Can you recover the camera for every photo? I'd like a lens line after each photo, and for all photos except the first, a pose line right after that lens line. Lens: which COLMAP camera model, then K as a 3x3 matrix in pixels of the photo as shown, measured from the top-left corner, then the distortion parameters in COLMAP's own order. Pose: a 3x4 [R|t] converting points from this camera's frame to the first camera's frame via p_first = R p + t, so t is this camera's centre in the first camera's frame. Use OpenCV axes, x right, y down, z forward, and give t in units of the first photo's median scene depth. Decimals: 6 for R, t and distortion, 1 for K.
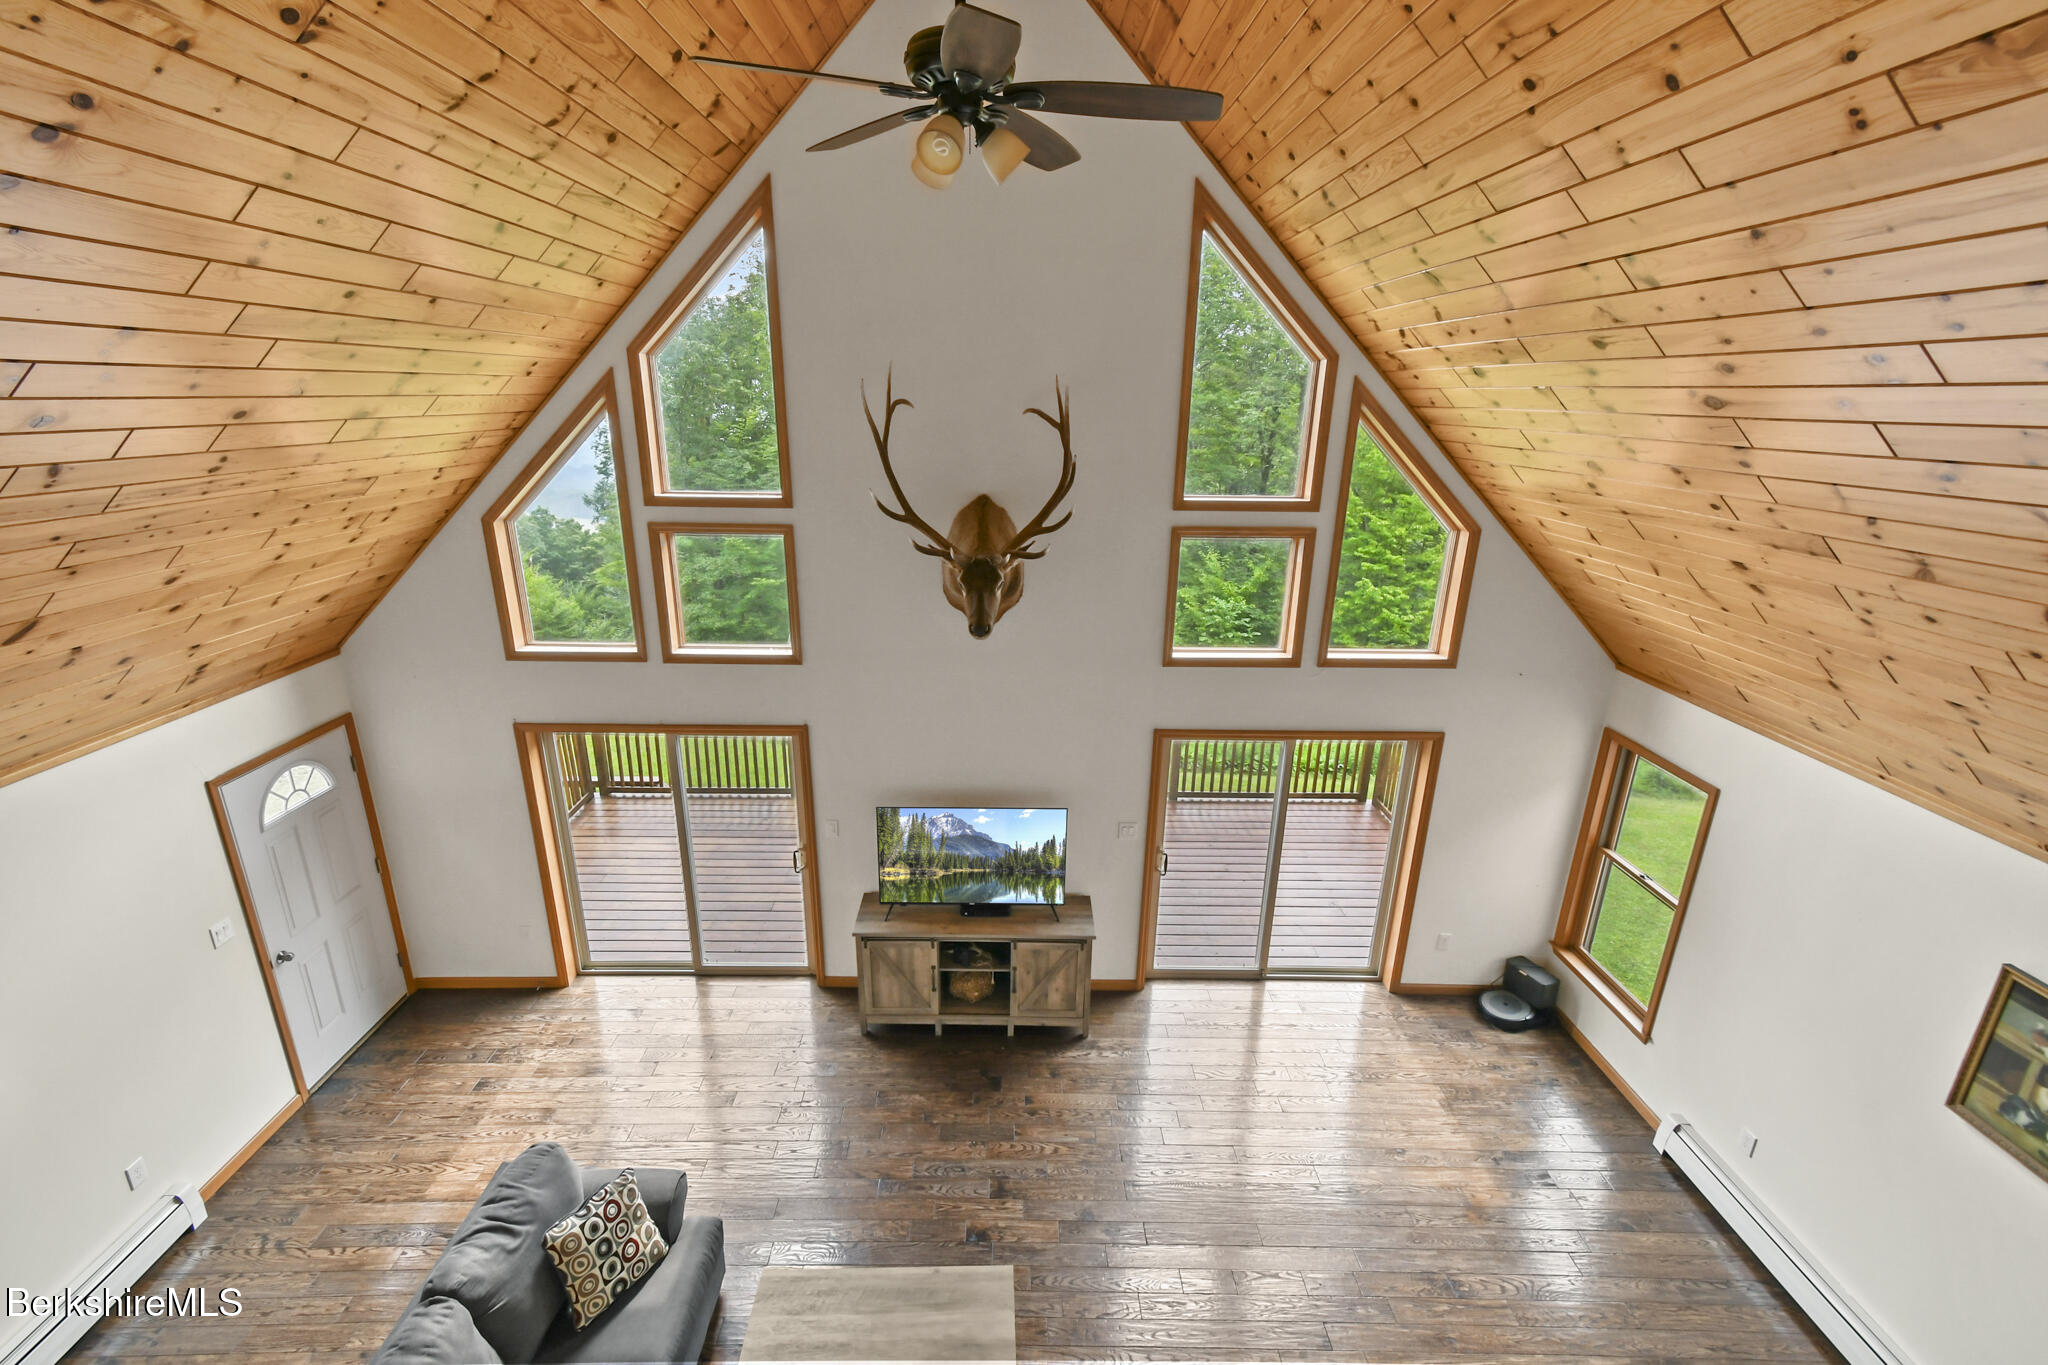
lens RADIAL K [[889.5, 0, 1025.8], [0, 889.5, 691.8], [0, 0, 1]] dist [0.010452, -0.002108]
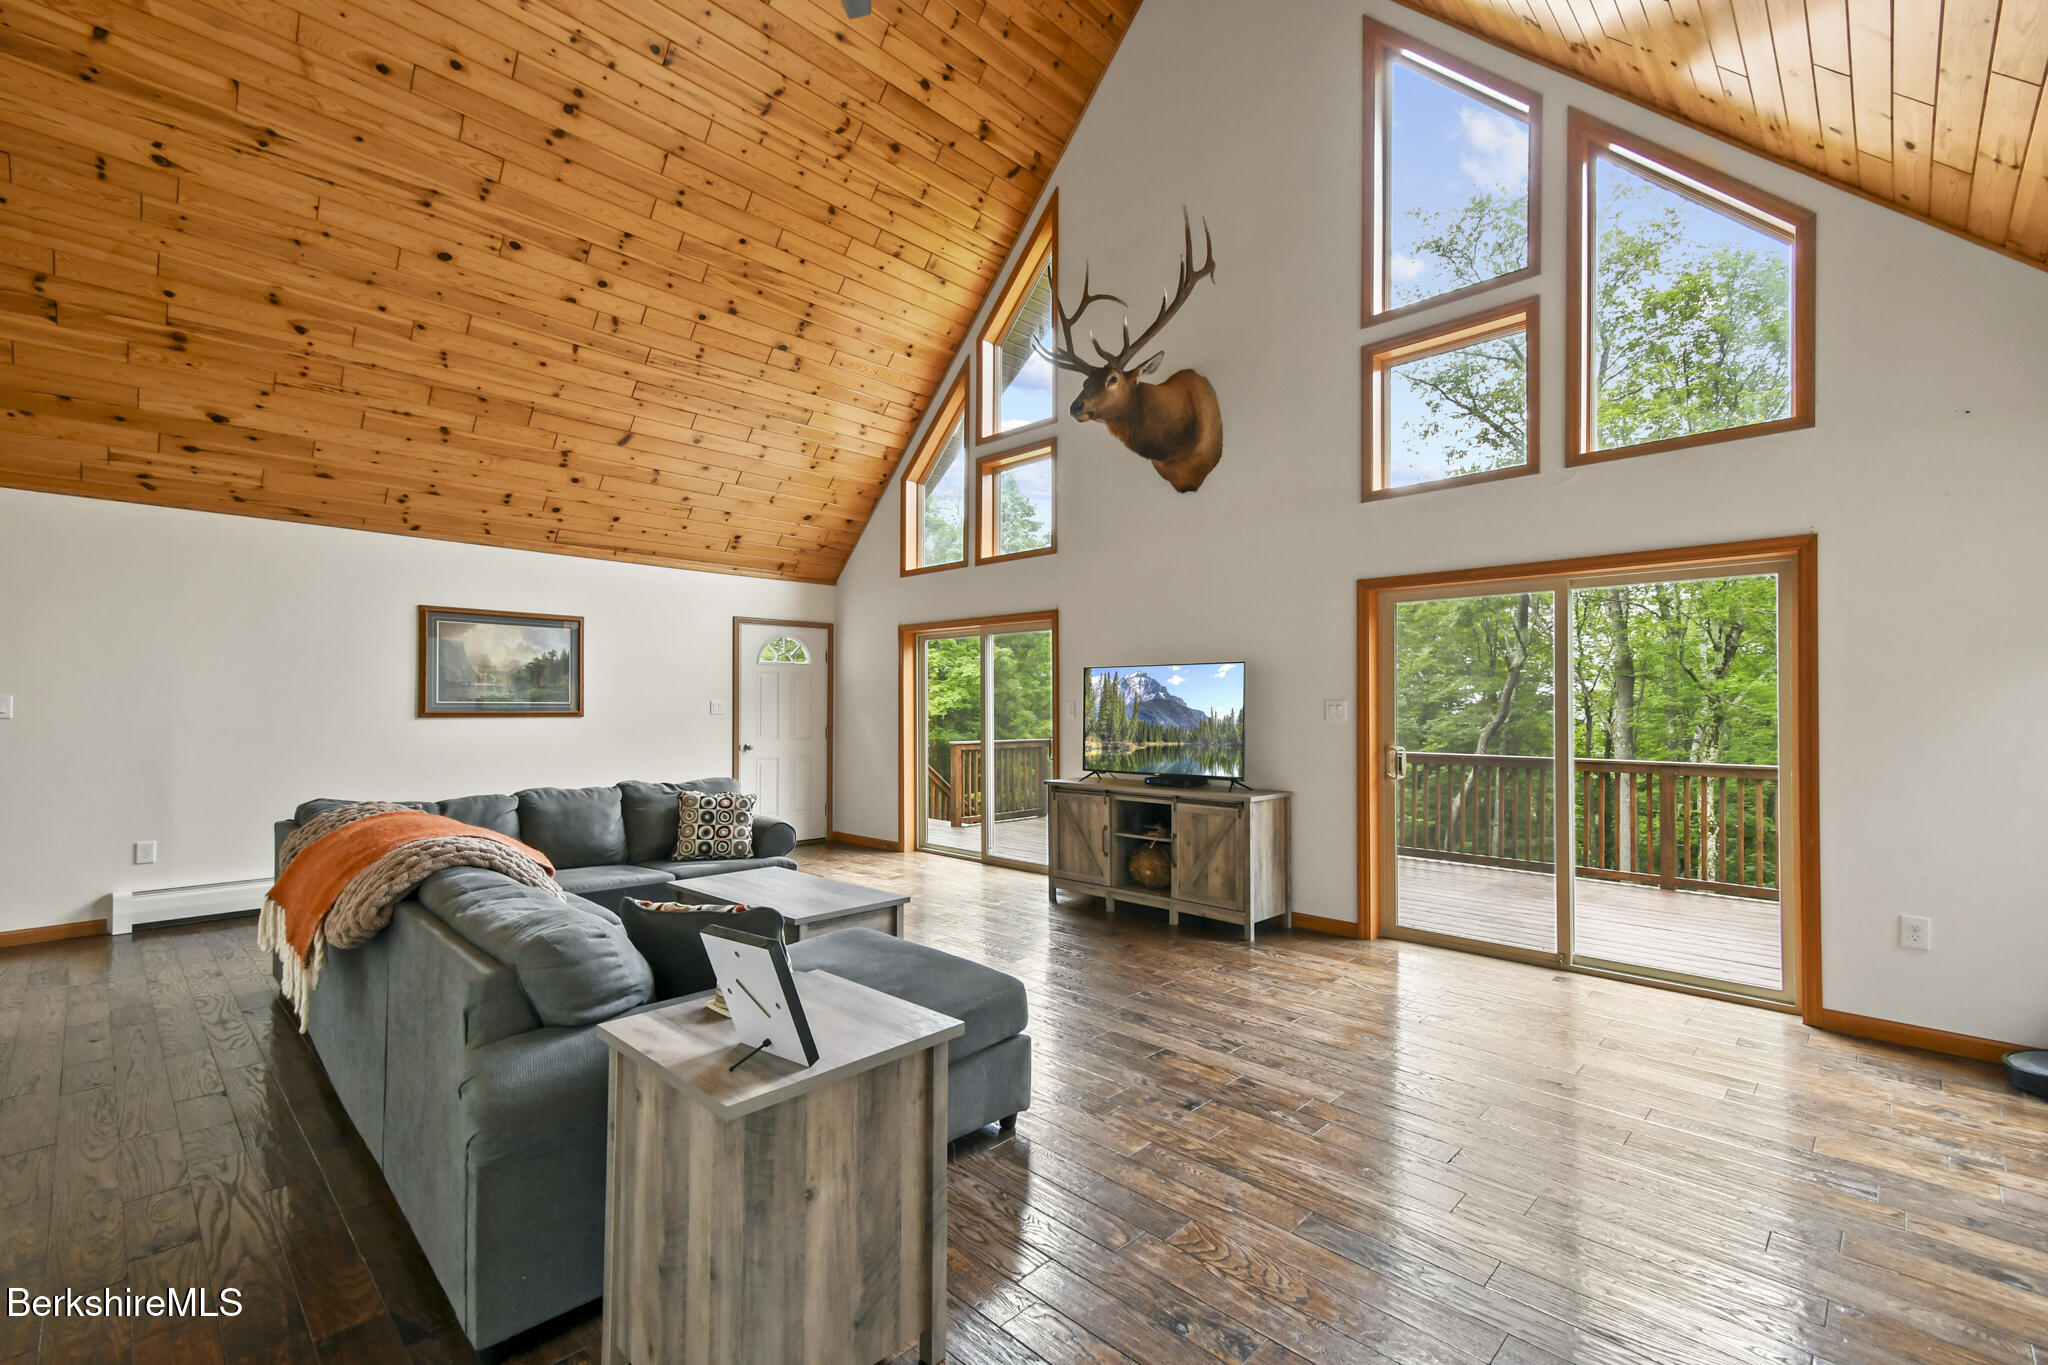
lens RADIAL K [[889.5, 0, 999.0], [0, 889.5, 697.2], [0, 0, 1]] dist [0.010452, -0.002108]
pose [[0.697453, -0.018891, -0.716382, 0.564028], [-0.218274, 0.946554, -0.237468, 0.469316], [0.682581, 0.321990, 0.656053, 0.247681]]
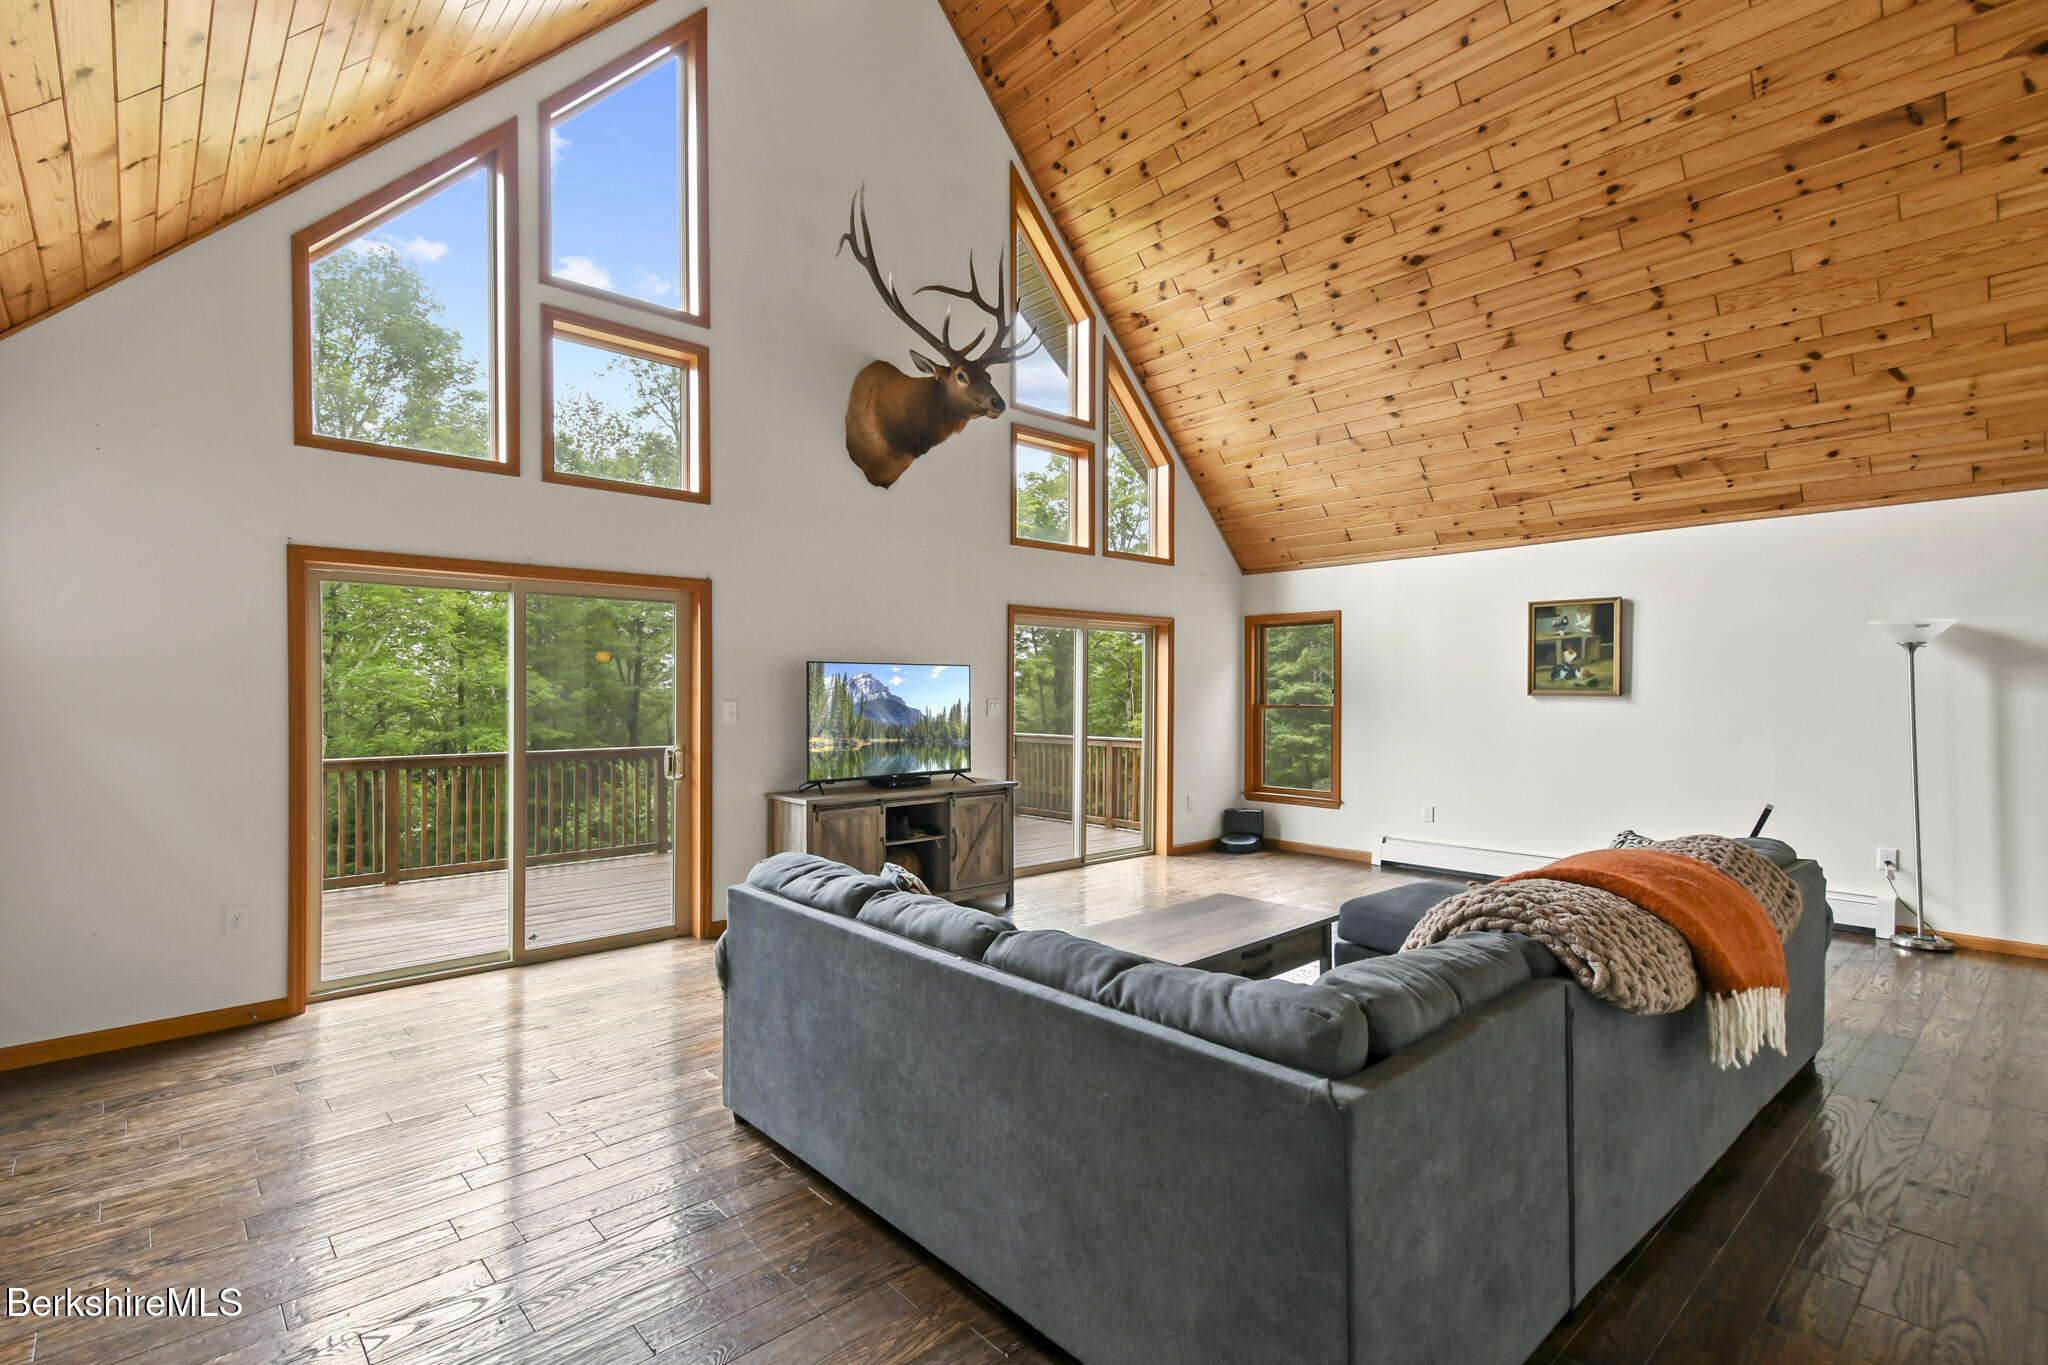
lens RADIAL K [[935.6, 0, 1016.6], [0, 935.6, 719.1], [0, 0, 1]] dist [-0.004487, 0.001117]
pose [[0.747549, -0.034133, 0.663329, -0.676754], [0.226661, 0.951840, -0.206460, 0.455857], [-0.624336, 0.304690, 0.719284, 0.214738]]
